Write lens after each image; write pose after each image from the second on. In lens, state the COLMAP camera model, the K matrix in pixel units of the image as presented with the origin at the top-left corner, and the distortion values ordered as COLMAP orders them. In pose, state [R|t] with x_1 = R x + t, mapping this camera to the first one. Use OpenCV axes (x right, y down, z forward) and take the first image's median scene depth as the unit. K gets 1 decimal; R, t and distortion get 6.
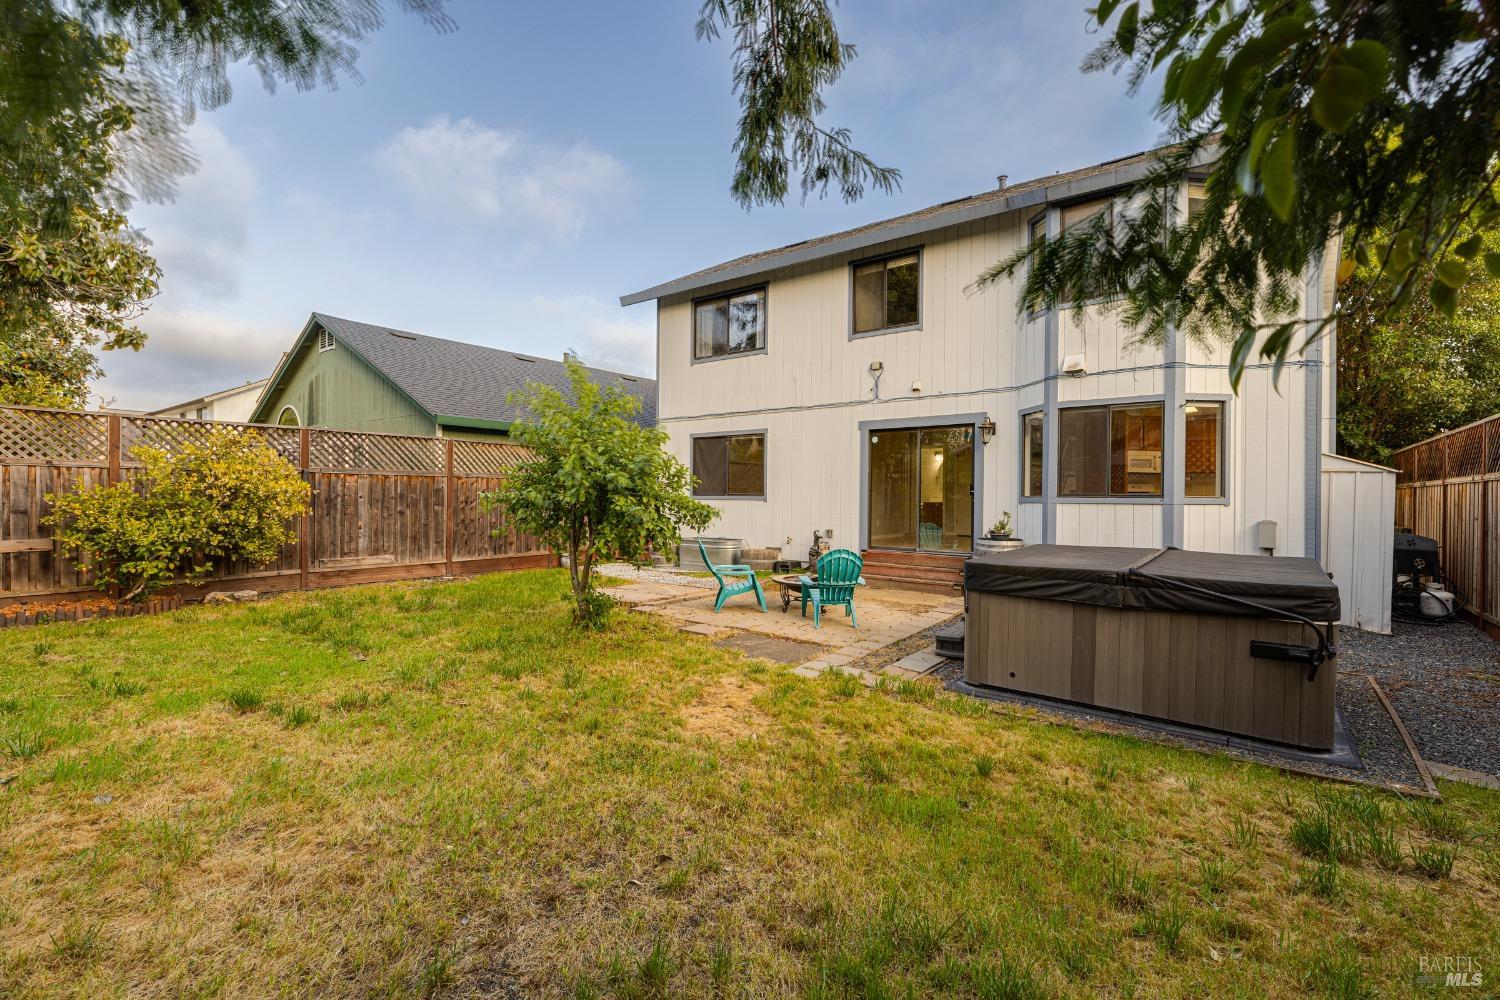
lens RADIAL K [[667.4, 0, 751.2], [0, 667.4, 497.9], [0, 0, 1]] dist [-0.001105, -0.000185]
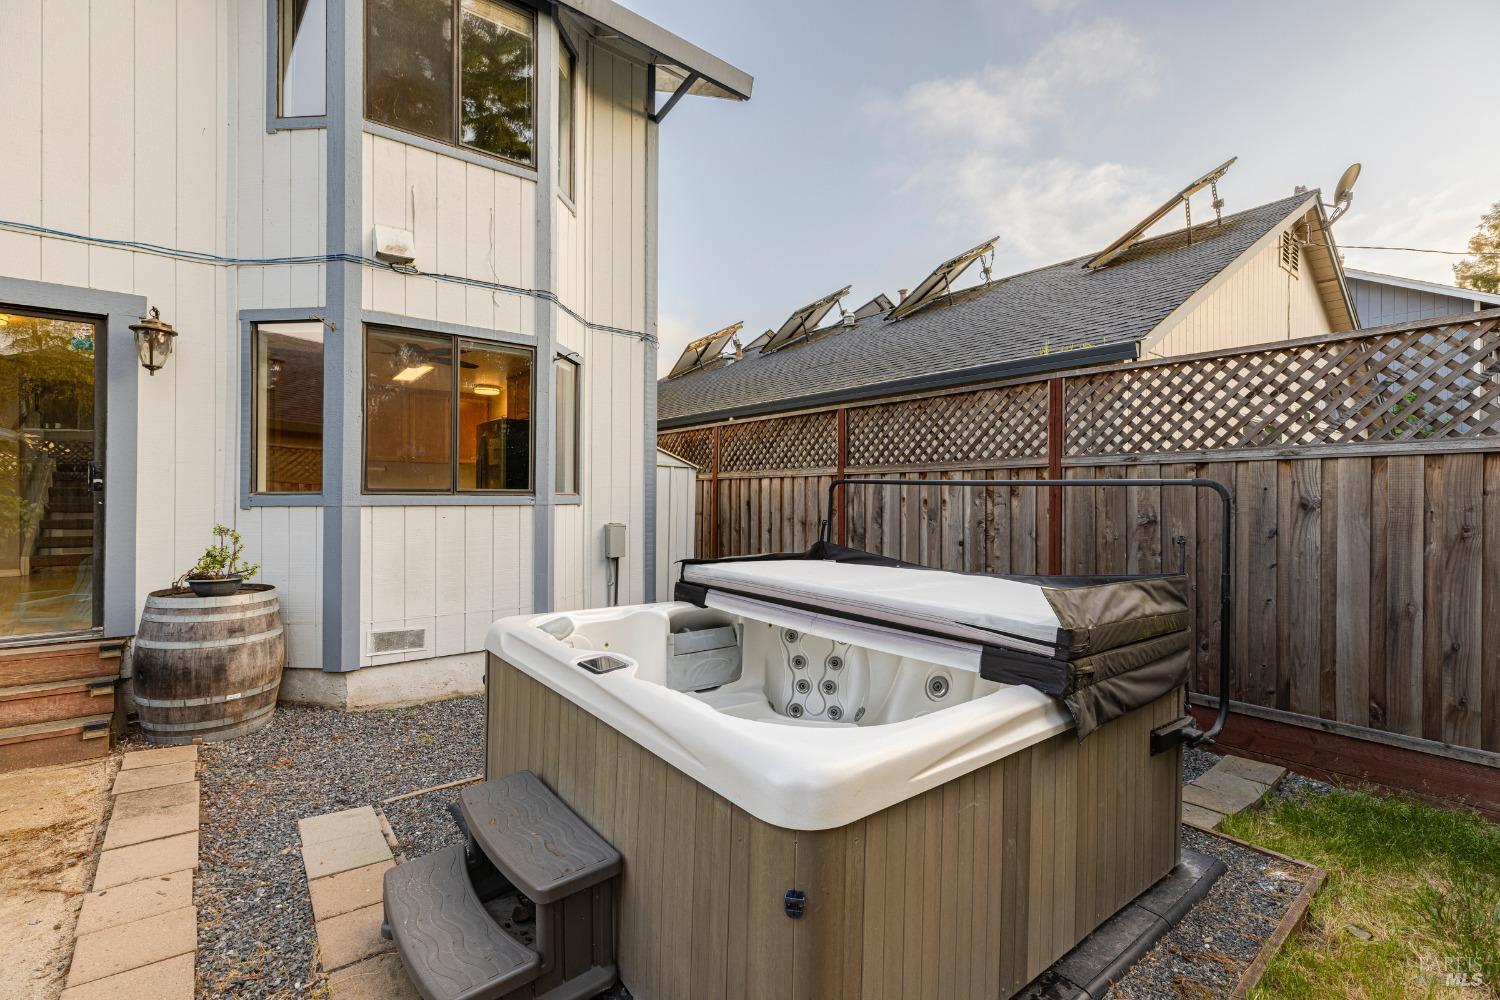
lens RADIAL K [[667.4, 0, 751.7], [0, 667.4, 492.2], [0, 0, 1]] dist [-0.001105, -0.000185]
pose [[0.243469, -0.000148, 0.969909, 0.034982], [-0.000902, 1.000000, 0.000379, -0.003335], [-0.969908, -0.000967, 0.243468, 0.582819]]
